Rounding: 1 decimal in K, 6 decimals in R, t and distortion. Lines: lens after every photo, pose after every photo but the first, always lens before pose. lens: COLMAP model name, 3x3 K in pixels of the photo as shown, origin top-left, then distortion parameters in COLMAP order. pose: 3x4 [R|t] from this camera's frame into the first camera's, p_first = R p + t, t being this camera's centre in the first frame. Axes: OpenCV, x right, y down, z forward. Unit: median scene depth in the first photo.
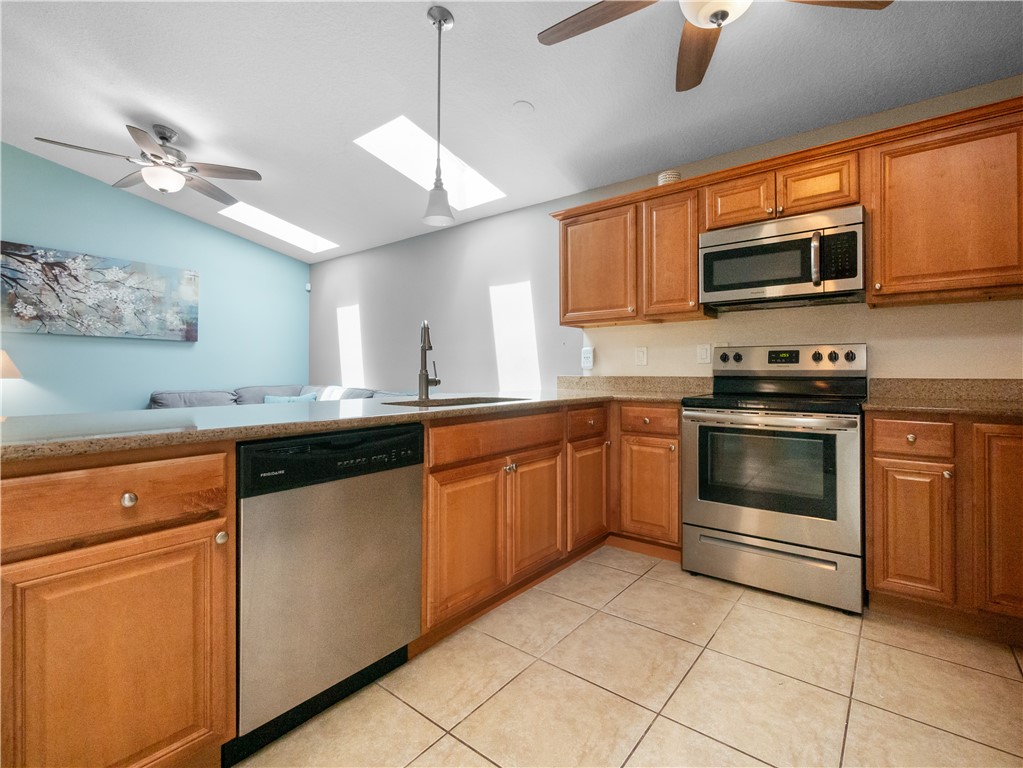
lens RADIAL K [[466.1, 0, 503.0], [0, 466.1, 370.7], [0, 0, 1]] dist [-0.001829, -0.000188]
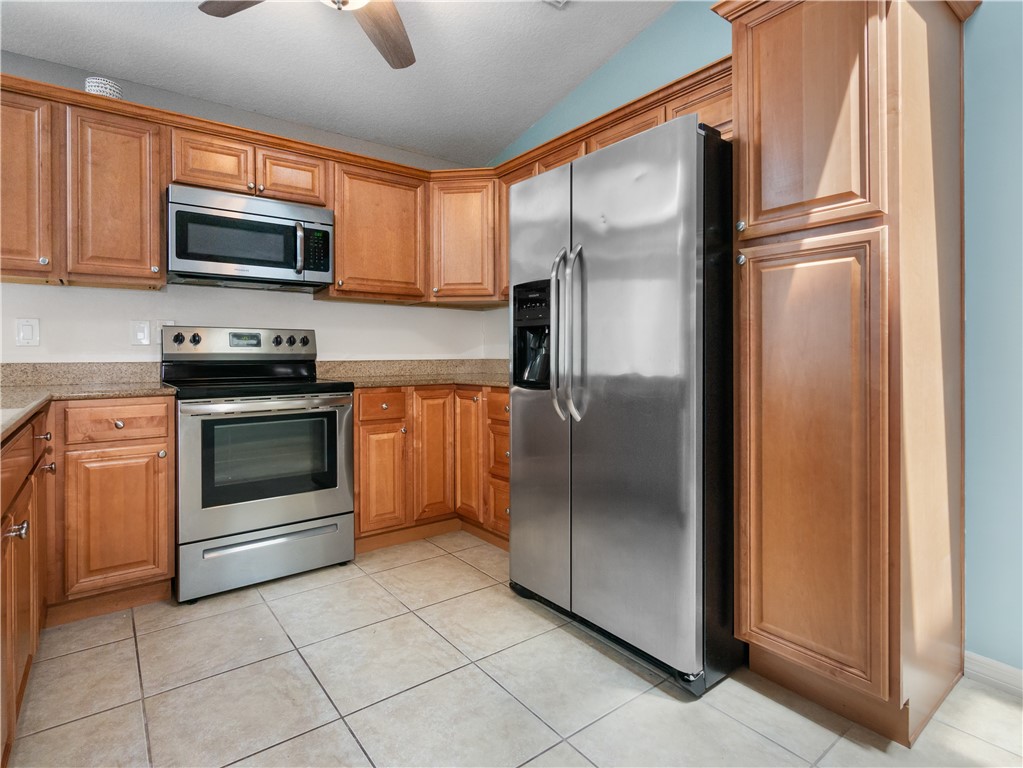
lens RADIAL K [[551.6, 0, 478.7], [0, 551.6, 356.8], [0, 0, 1]] dist [0.001388, -0.002409]
pose [[0.258426, -0.006731, 0.966008, -0.415584], [0.001362, 0.999977, 0.006603, -0.001302], [-0.966030, -0.000391, 0.258429, 0.274109]]
